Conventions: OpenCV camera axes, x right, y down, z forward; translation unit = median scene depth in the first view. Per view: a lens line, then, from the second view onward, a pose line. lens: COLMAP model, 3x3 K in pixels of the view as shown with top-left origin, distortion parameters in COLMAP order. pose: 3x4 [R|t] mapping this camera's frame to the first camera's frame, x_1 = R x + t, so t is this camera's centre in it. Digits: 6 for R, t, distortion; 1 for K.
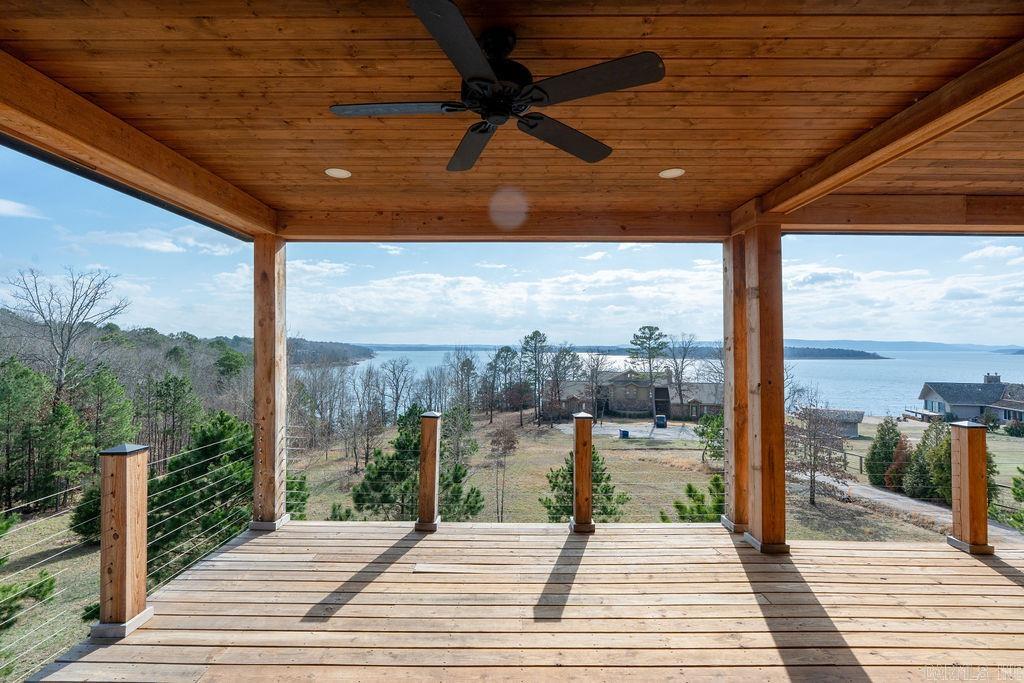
lens RADIAL K [[459.7, 0, 508.0], [0, 459.7, 337.8], [0, 0, 1]] dist [-0.005278, 0.001814]
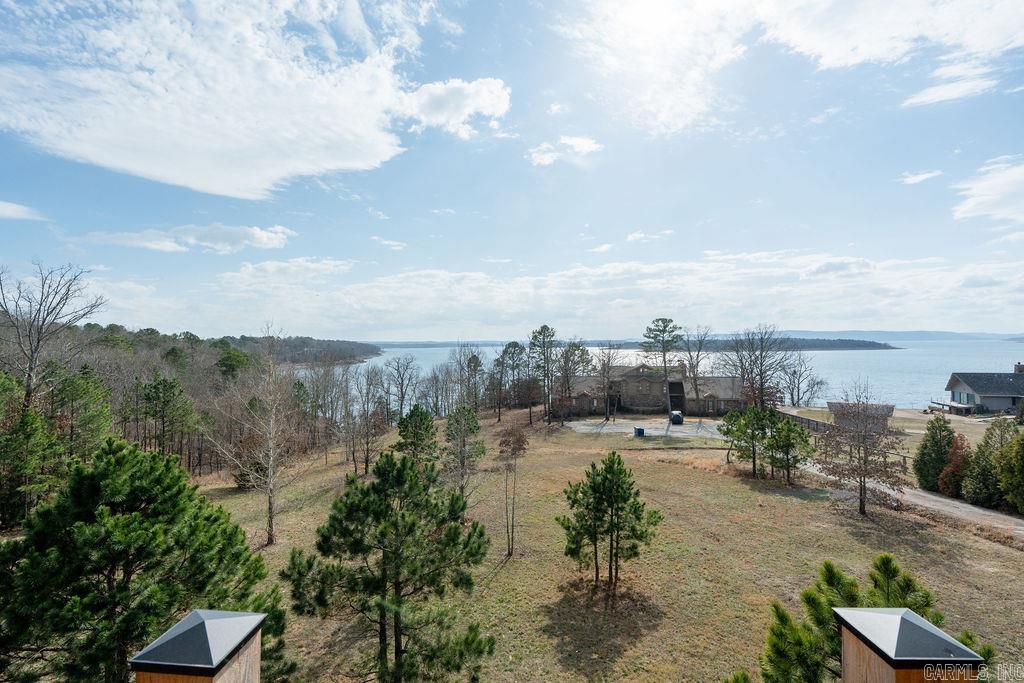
lens RADIAL K [[459.7, 0, 512.5], [0, 459.7, 346.6], [0, 0, 1]] dist [-0.005278, 0.001814]
pose [[0.999873, -0.014806, -0.005884, -0.003917], [0.014969, 0.999478, 0.028629, 0.005916], [0.005457, -0.028714, 0.999573, 0.178948]]
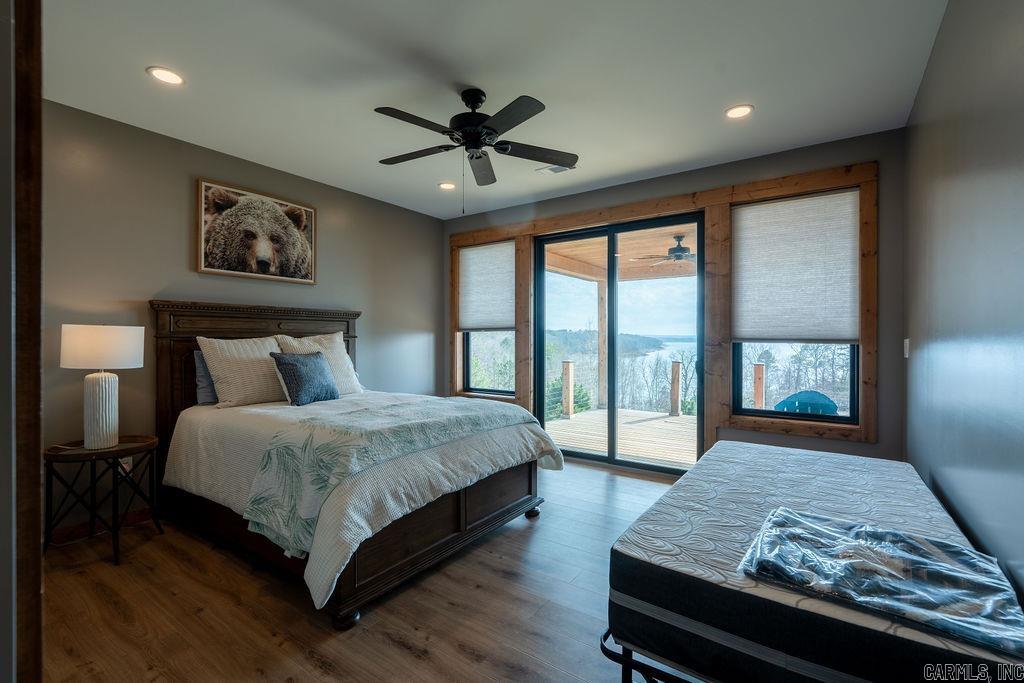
lens RADIAL K [[459.7, 0, 509.3], [0, 459.7, 340.2], [0, 0, 1]] dist [-0.005278, 0.001814]
pose [[0.820736, 0.001236, -0.571306, 0.090119], [0.012554, 0.999717, 0.020197, 0.003871], [0.571170, -0.023748, 0.820488, -0.257528]]
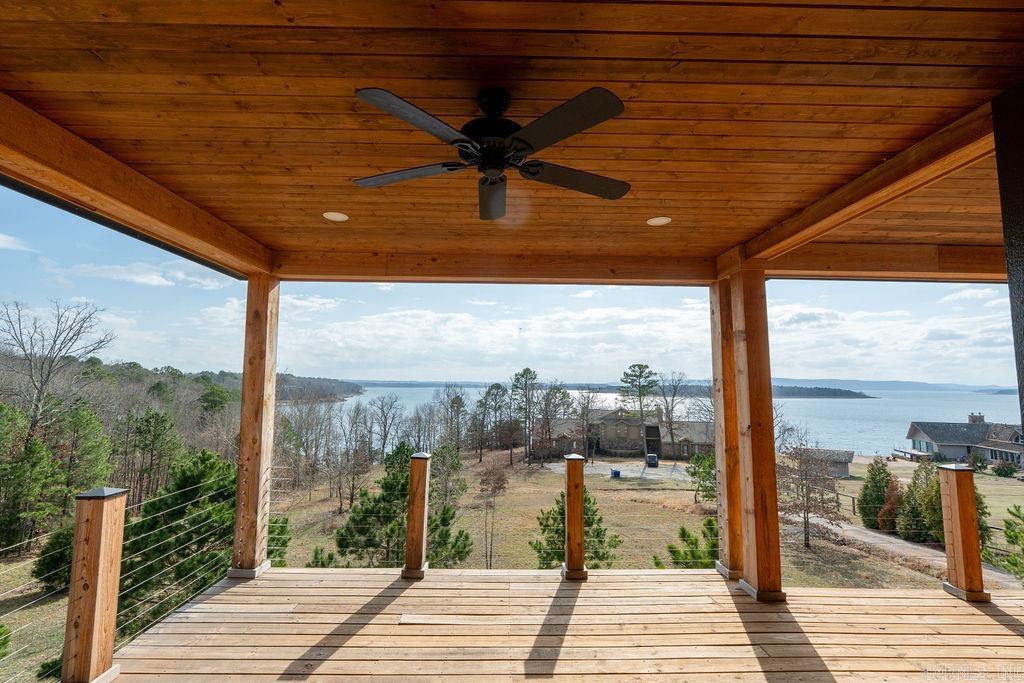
lens RADIAL K [[459.7, 0, 508.9], [0, 459.7, 337.0], [0, 0, 1]] dist [-0.005278, 0.001814]
pose [[0.999723, 0.008534, 0.021939, -0.000592], [-0.006710, 0.996618, -0.081894, -0.001524], [-0.022564, 0.081724, 0.996400, -0.001220]]
